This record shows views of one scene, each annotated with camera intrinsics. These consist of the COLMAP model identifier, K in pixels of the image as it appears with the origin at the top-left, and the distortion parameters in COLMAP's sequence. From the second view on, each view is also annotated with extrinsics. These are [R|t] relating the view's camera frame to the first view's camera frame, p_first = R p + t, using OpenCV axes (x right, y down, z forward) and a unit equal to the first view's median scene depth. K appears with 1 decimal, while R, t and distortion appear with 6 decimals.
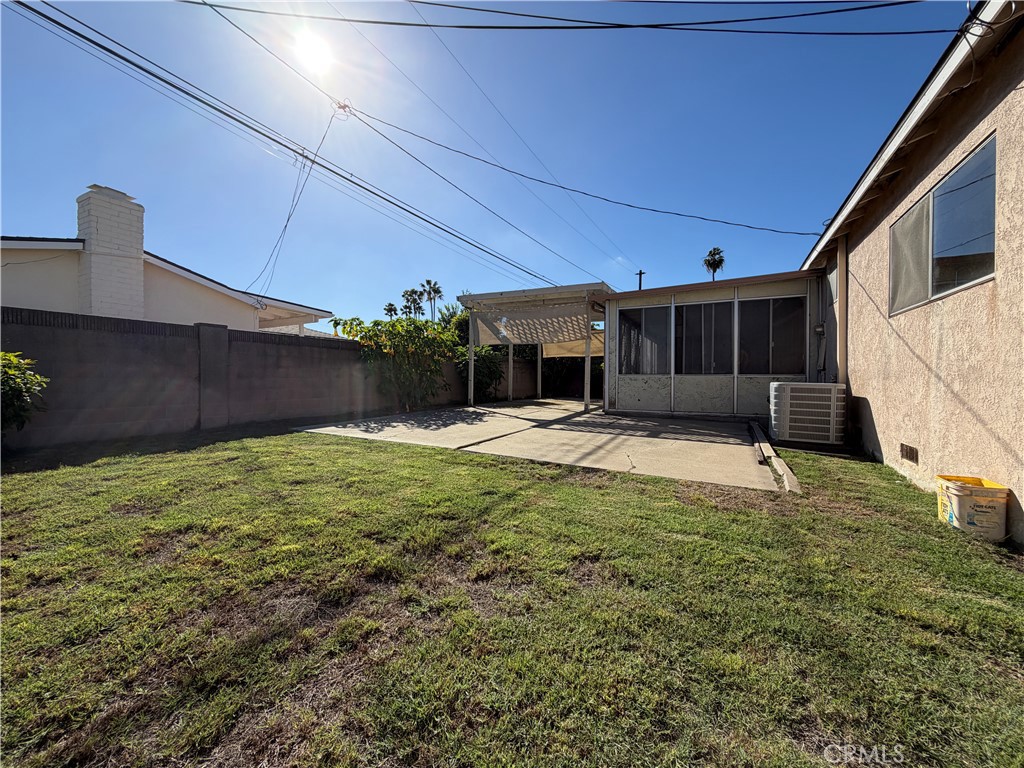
lens RADIAL K [[409.4, 0, 508.3], [0, 409.4, 379.7], [0, 0, 1]] dist [-0.000535, 0.000764]
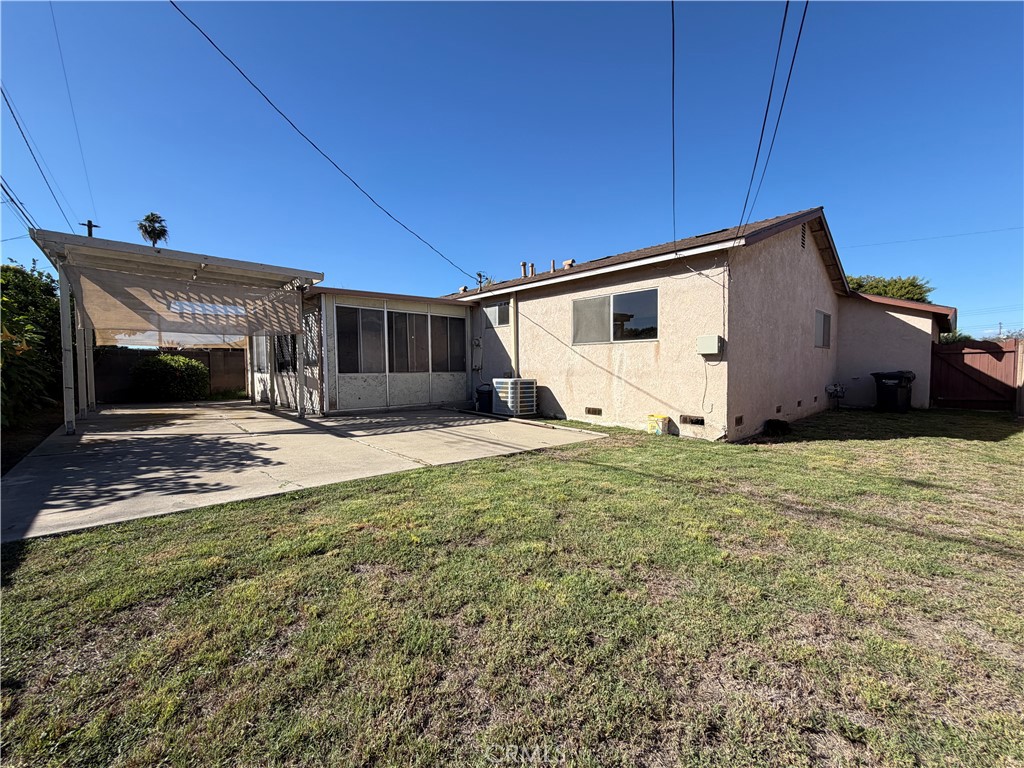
lens RADIAL K [[409.4, 0, 508.6], [0, 409.4, 385.5], [0, 0, 1]] dist [-0.000535, 0.000764]
pose [[0.347814, -0.046359, 0.936417, -0.536603], [0.009456, 0.998899, 0.045940, -0.027356], [-0.937516, -0.007124, 0.347870, 0.311518]]
